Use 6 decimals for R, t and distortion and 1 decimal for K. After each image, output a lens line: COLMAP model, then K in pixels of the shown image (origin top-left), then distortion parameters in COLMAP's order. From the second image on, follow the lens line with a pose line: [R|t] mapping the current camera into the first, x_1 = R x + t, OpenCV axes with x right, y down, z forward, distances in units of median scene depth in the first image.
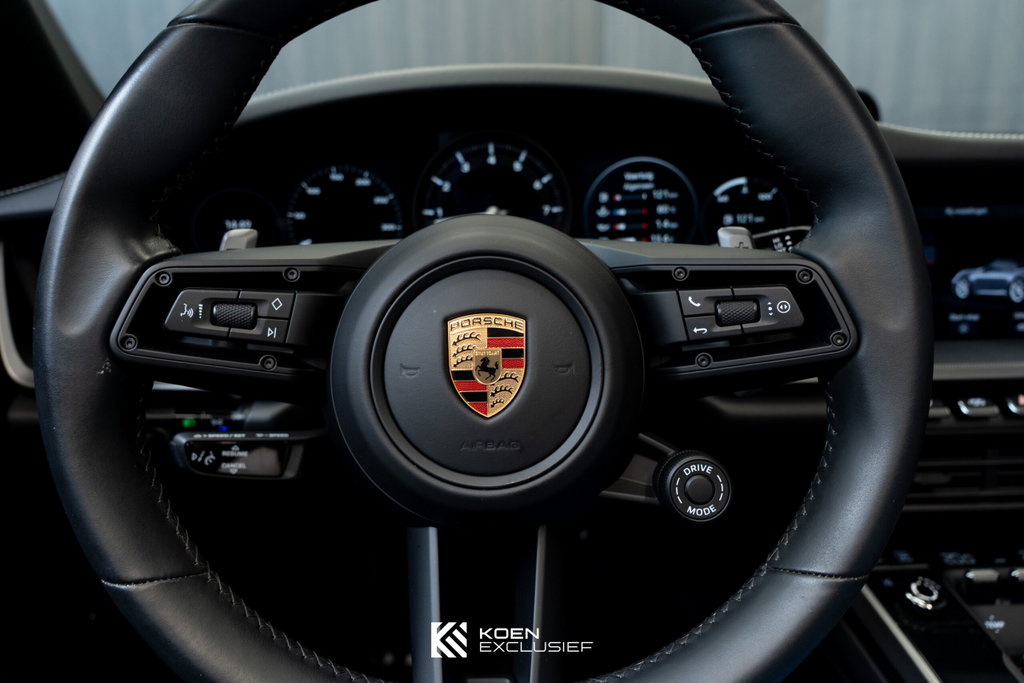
lens RADIAL K [[654.0, 0, 517.9], [0, 654.0, 335.1], [0, 0, 1]] dist [-0.029825, 0.003196]
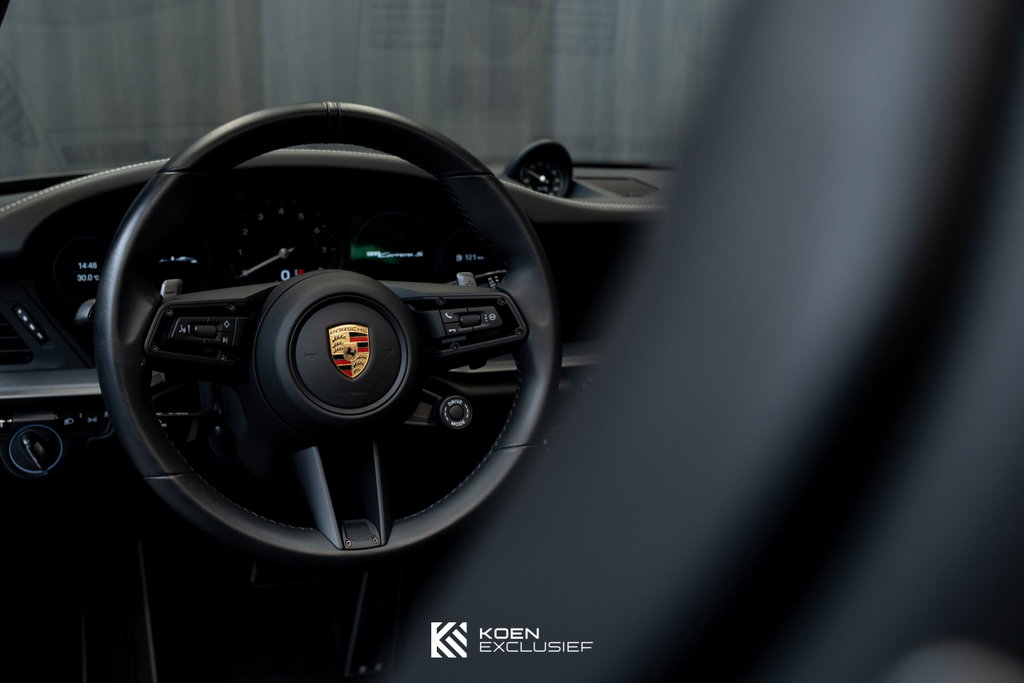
lens RADIAL K [[1164.0, 0, 514.8], [0, 1164.0, 340.6], [0, 0, 1]] dist [0.015608, 0.000000]
pose [[0.931518, -0.038150, 0.361688, -0.796121], [0.051600, 0.998287, -0.027596, 0.127591], [-0.360016, 0.044369, 0.931891, -2.275861]]
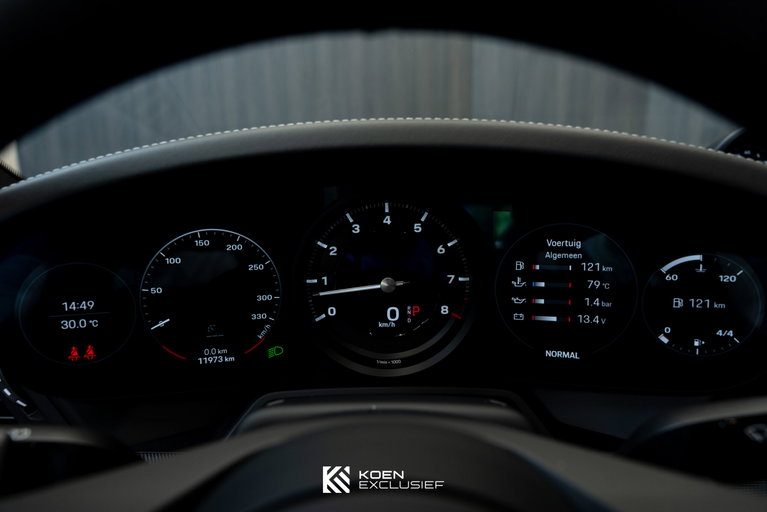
lens RADIAL K [[489.9, 0, 386.8], [0, 489.9, 261.4], [0, 0, 1]] dist [-0.029825, 0.003196]
pose [[0.999987, 0.004471, -0.002295, -0.068821], [-0.004547, 0.999410, -0.034036, -0.343304], [0.002142, 0.034046, 0.999418, 0.648851]]
